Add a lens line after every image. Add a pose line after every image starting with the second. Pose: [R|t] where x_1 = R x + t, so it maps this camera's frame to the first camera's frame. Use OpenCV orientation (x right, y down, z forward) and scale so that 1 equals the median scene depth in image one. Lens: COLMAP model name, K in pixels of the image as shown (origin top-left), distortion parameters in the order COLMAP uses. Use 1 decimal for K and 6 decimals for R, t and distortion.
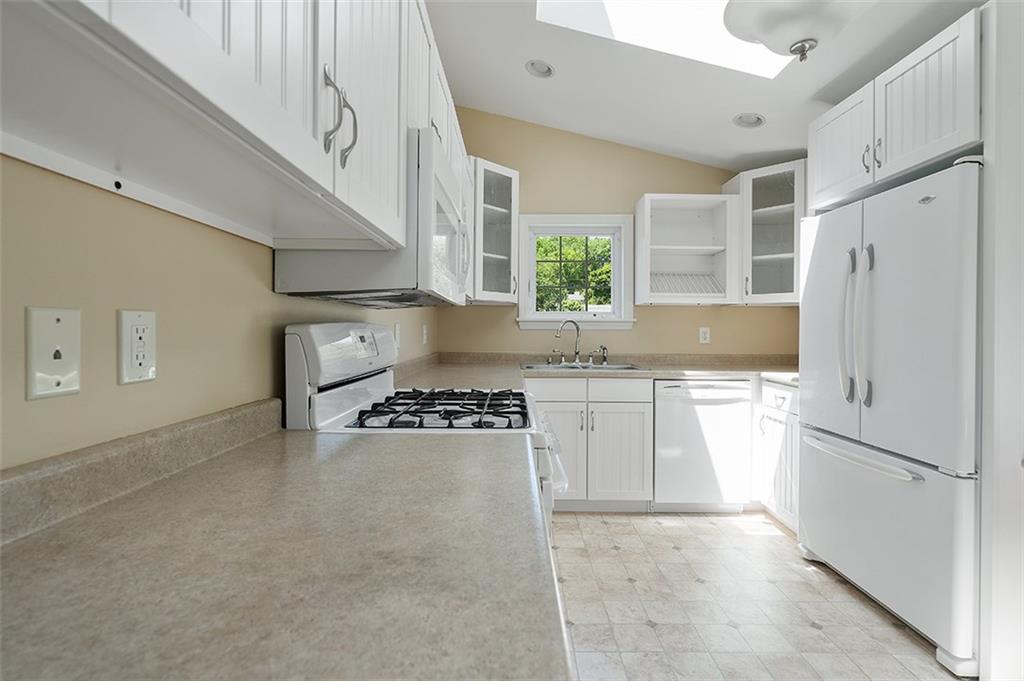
lens RADIAL K [[471.6, 0, 509.9], [0, 471.6, 331.6], [0, 0, 1]] dist [-0.003398, 0.000152]
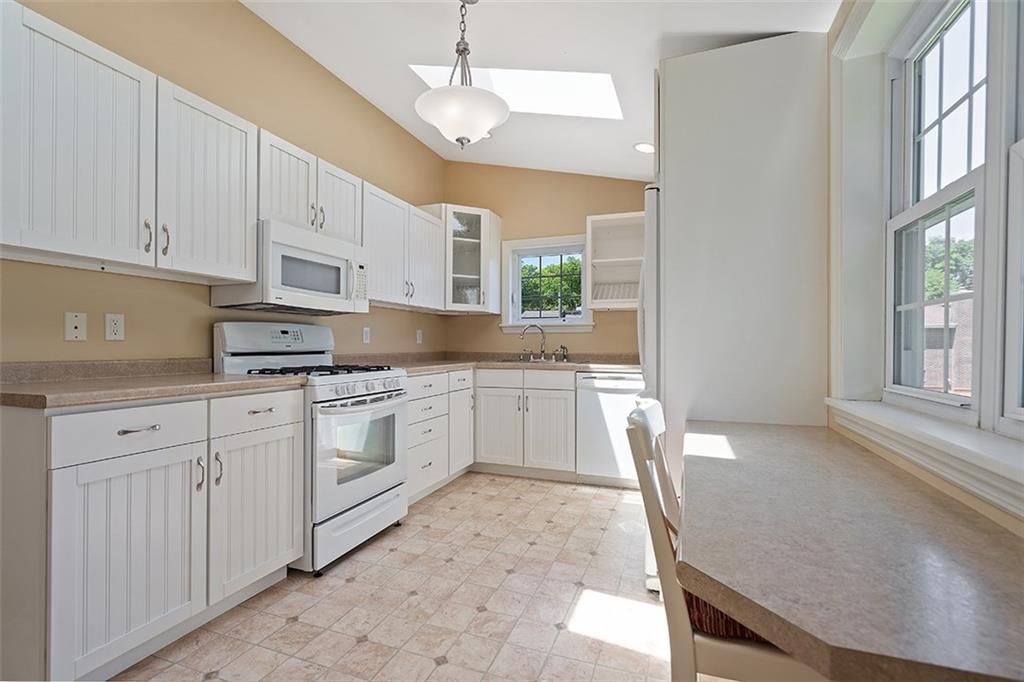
lens RADIAL K [[471.6, 0, 521.4], [0, 471.6, 346.7], [0, 0, 1]] dist [-0.003398, 0.000152]
pose [[0.935250, -0.003478, -0.353970, 0.606838], [0.002776, 0.999993, -0.002490, 0.040974], [0.353977, 0.001346, 0.935253, -0.179491]]
